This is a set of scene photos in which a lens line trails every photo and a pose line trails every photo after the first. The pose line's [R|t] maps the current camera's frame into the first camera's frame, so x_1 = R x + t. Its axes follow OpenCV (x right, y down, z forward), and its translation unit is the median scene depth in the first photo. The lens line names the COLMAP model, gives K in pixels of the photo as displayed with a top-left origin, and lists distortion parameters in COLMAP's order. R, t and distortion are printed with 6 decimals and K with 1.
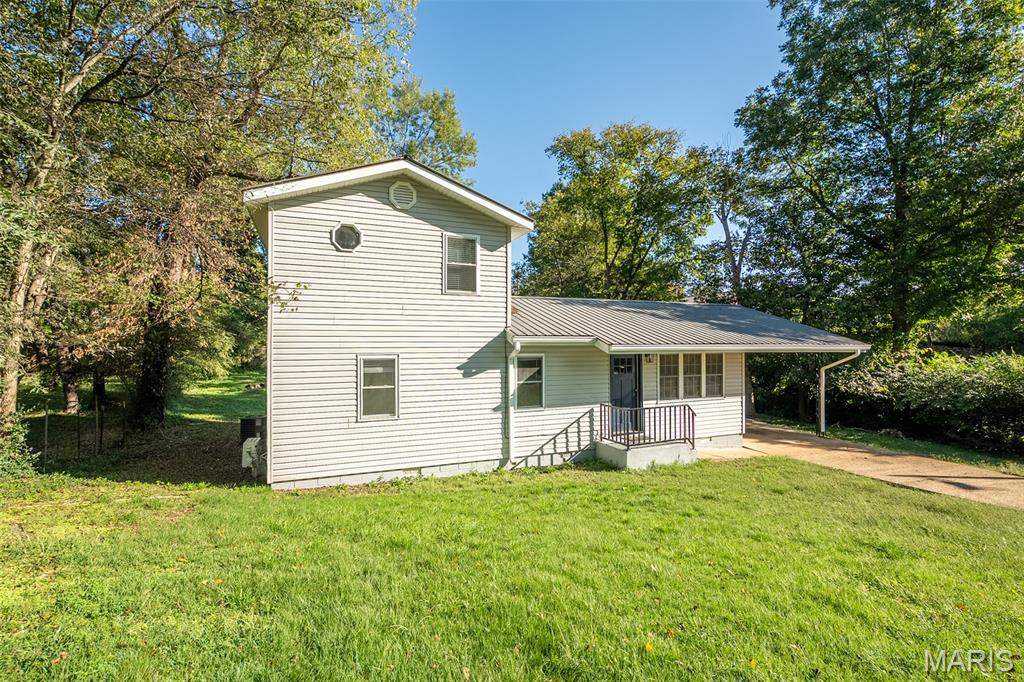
lens RADIAL K [[483.2, 0, 531.3], [0, 483.2, 343.6], [0, 0, 1]] dist [-0.002134, -0.000163]
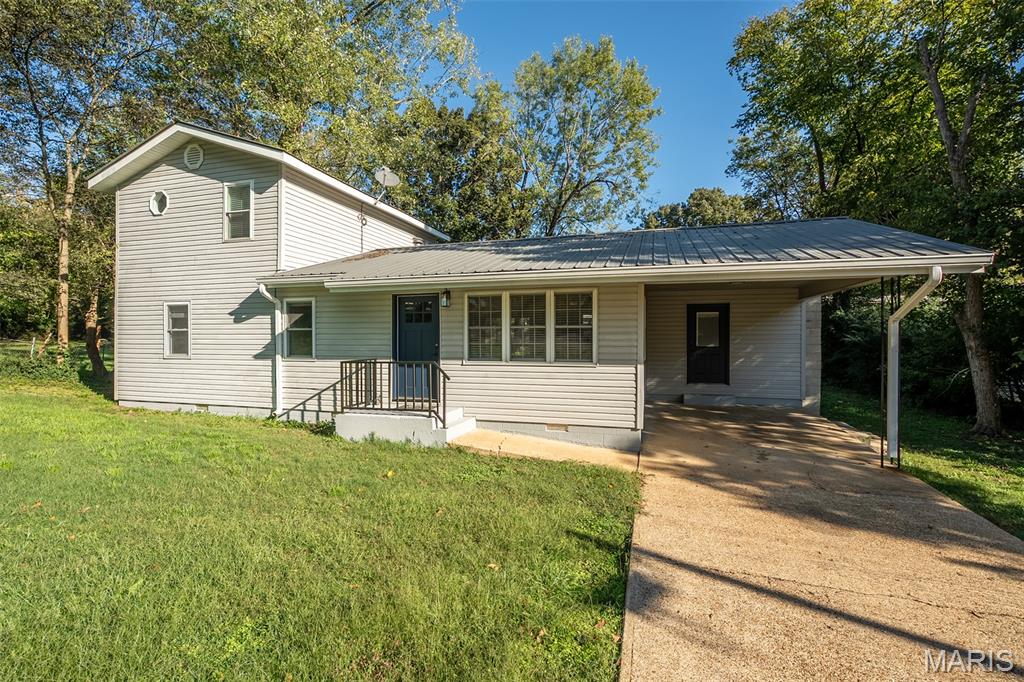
lens RADIAL K [[483.9, 0, 500.9], [0, 483.9, 341.7], [0, 0, 1]] dist [-0.002477, 0.000019]
pose [[0.745967, 0.007607, -0.665939, 0.908485], [0.002269, 0.999900, 0.013963, 0.093017], [0.665979, -0.011927, 0.745875, 0.582156]]
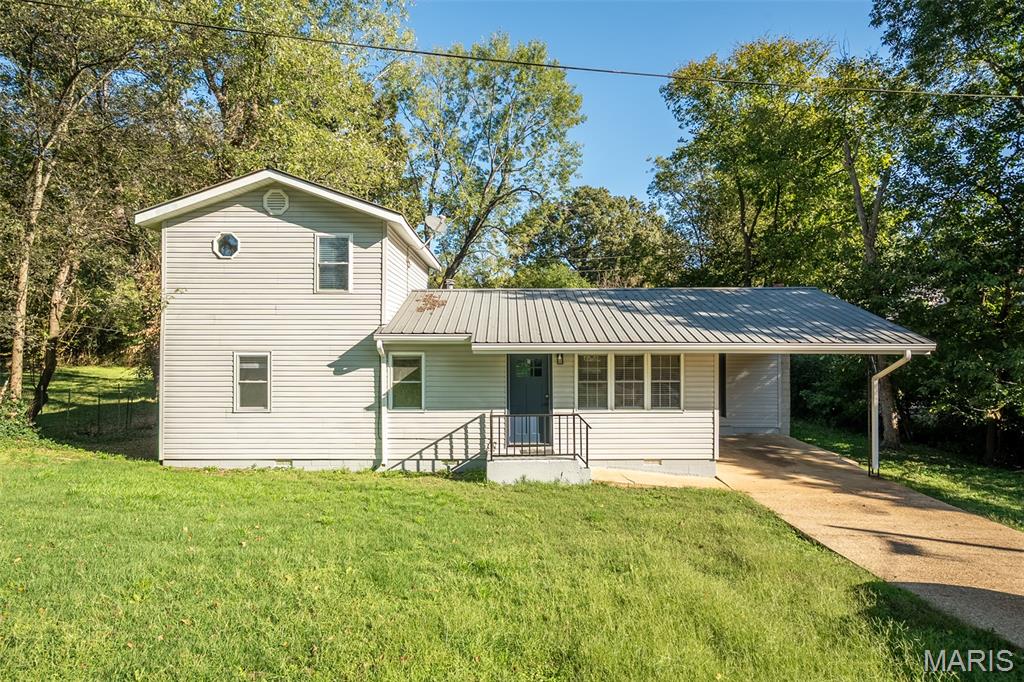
lens RADIAL K [[617.9, 0, 512.0], [0, 617.9, 341.0], [0, 0, 1]] dist [0.002737, 0.000605]
pose [[0.919270, 0.002725, -0.393619, 0.681314], [-0.002023, 0.999996, 0.002200, -0.004737], [0.393623, -0.001227, 0.919271, -0.041680]]
